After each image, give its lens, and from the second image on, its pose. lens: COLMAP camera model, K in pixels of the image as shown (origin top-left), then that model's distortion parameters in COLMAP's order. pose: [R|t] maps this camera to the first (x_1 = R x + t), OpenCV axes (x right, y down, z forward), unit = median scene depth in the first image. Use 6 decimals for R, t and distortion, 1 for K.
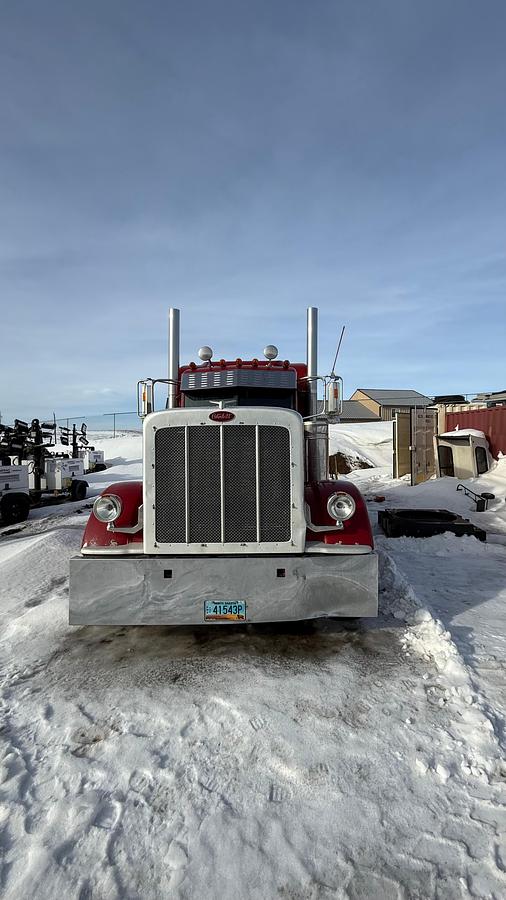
lens RADIAL K [[353.9, 0, 253.5], [0, 353.9, 446.2], [0, 0, 1]] dist [-0.011810, 0.000028]
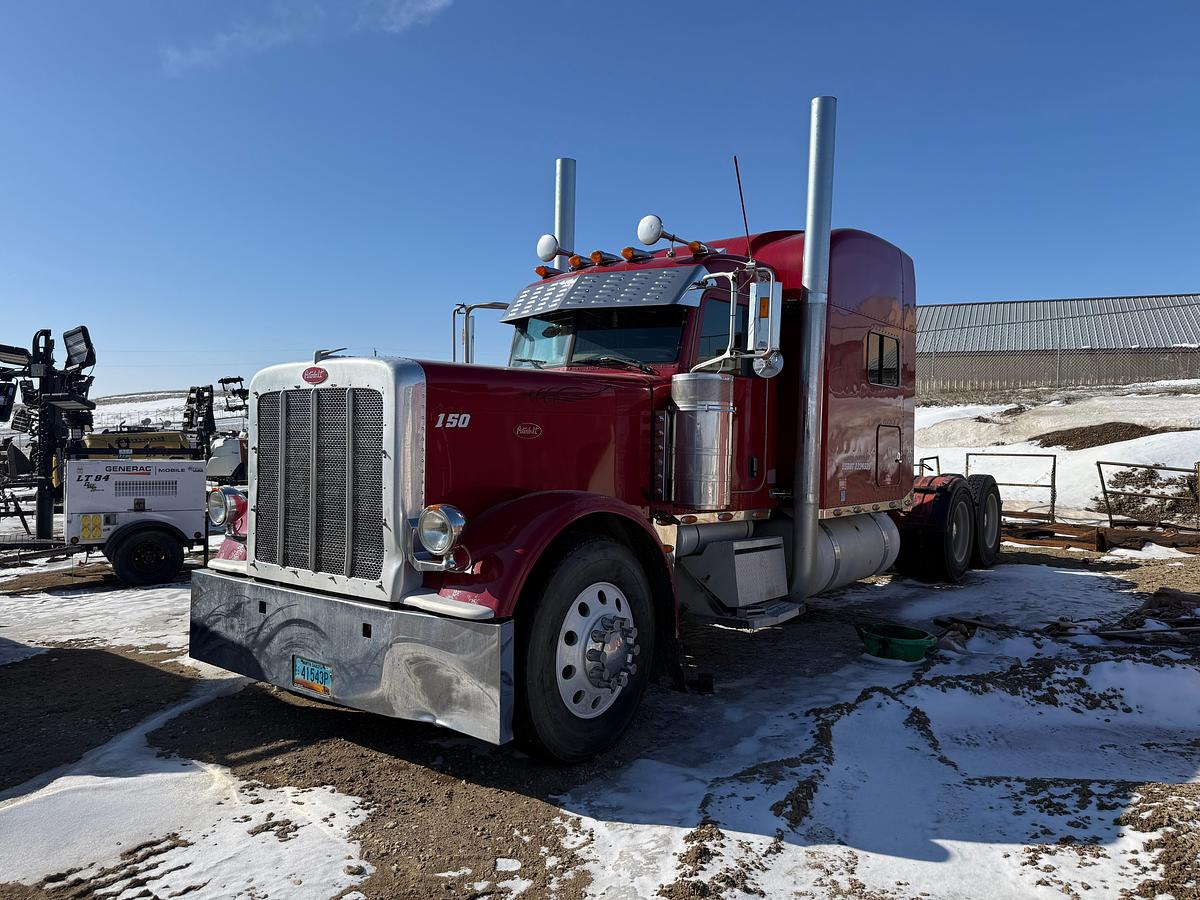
lens RADIAL K [[829.6, 0, 600.0], [0, 829.6, 450.0], [0, 0, 1]] dist [0.089324, -0.103771]
pose [[0.806708, 0.033203, -0.590017, 1.196989], [-0.017275, 0.999319, 0.032616, -0.006417], [0.590698, -0.016119, 0.806732, 0.074084]]
